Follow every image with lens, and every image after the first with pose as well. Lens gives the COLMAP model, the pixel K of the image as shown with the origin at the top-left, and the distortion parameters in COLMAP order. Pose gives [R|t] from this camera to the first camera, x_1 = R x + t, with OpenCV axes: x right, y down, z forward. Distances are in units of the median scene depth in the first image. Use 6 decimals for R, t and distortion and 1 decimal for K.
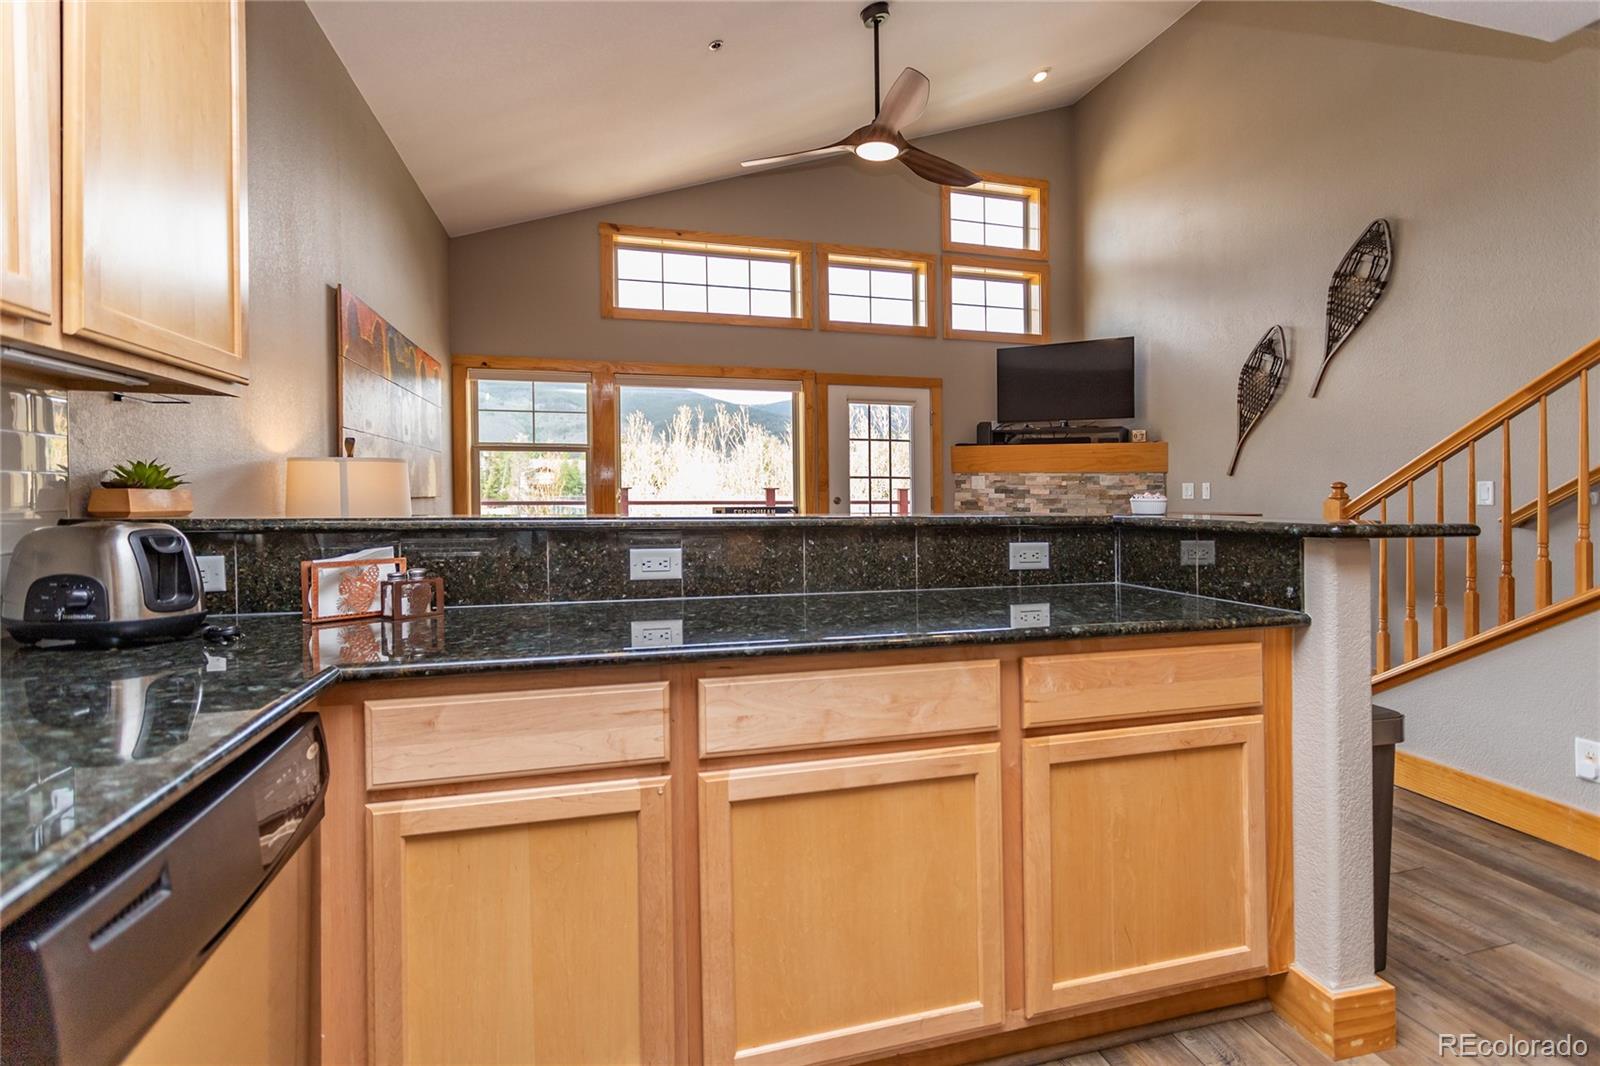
lens RADIAL K [[789.1, 0, 803.5], [0, 789.1, 497.6], [0, 0, 1]] dist [-0.000219, 0.000343]
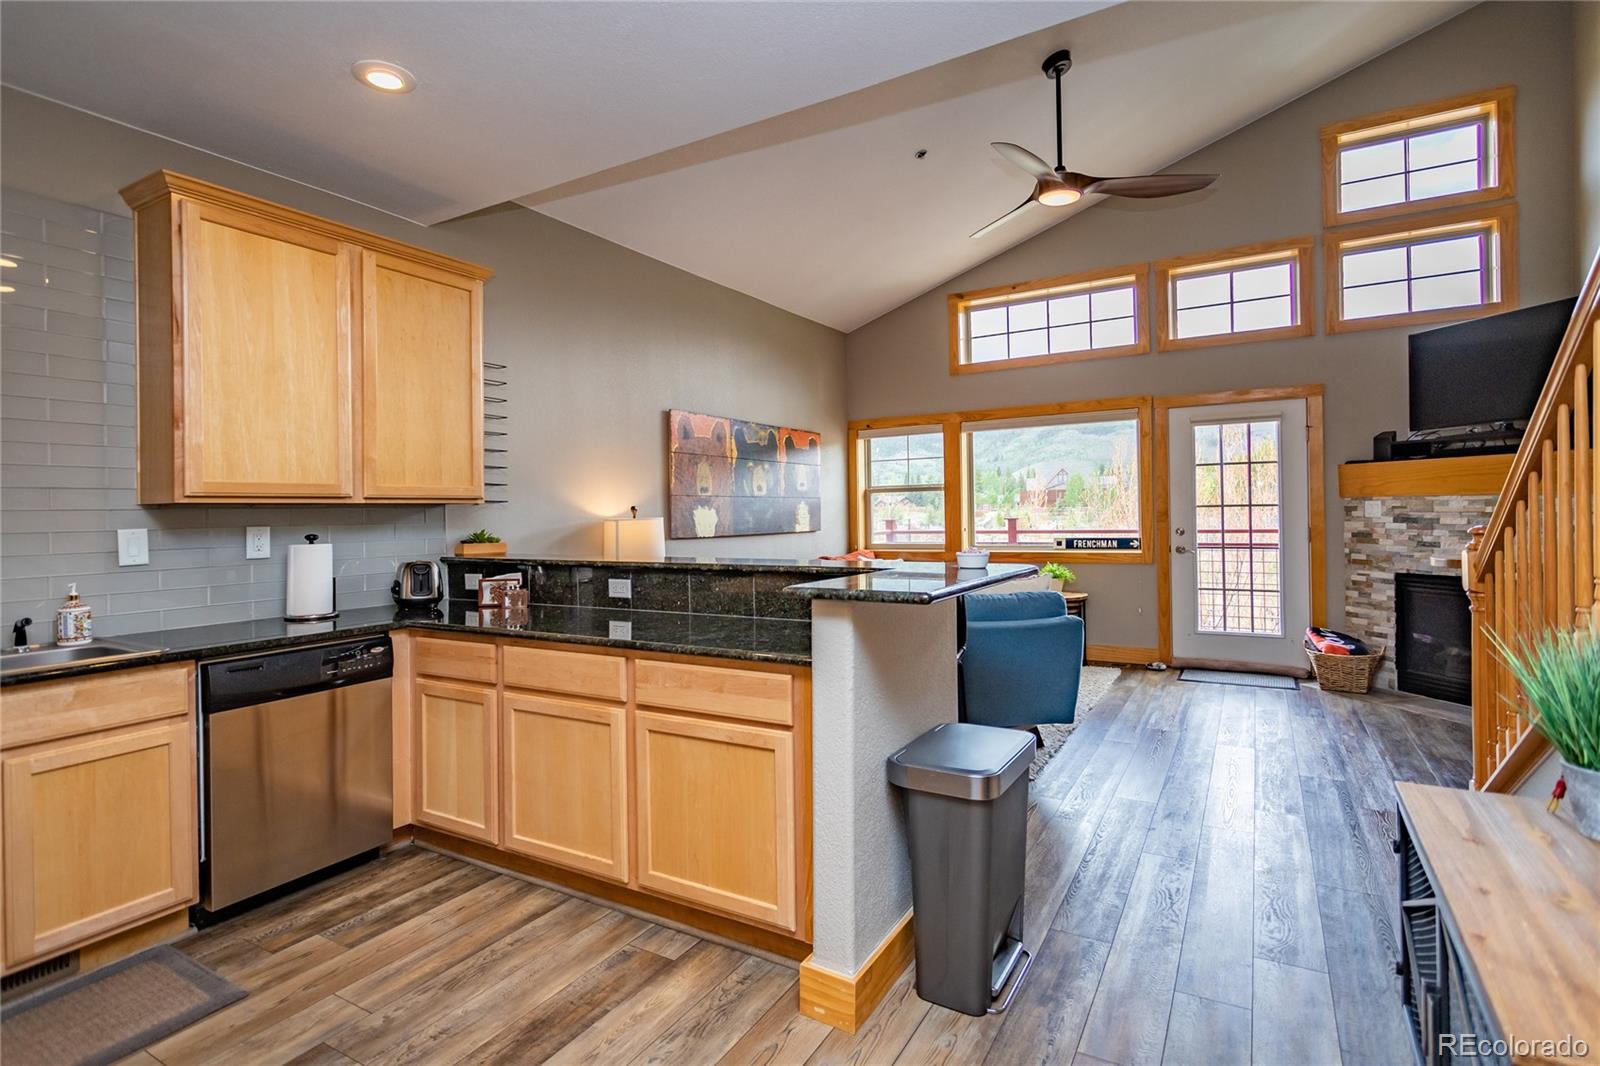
lens RADIAL K [[785.9, 0, 801.8], [0, 785.9, 511.7], [0, 0, 1]] dist [-0.000401, -0.000149]
pose [[0.680087, -0.016370, -0.732948, 0.418441], [0.015848, 0.999845, -0.007626, -0.019896], [0.732960, -0.006430, 0.680242, 0.040393]]
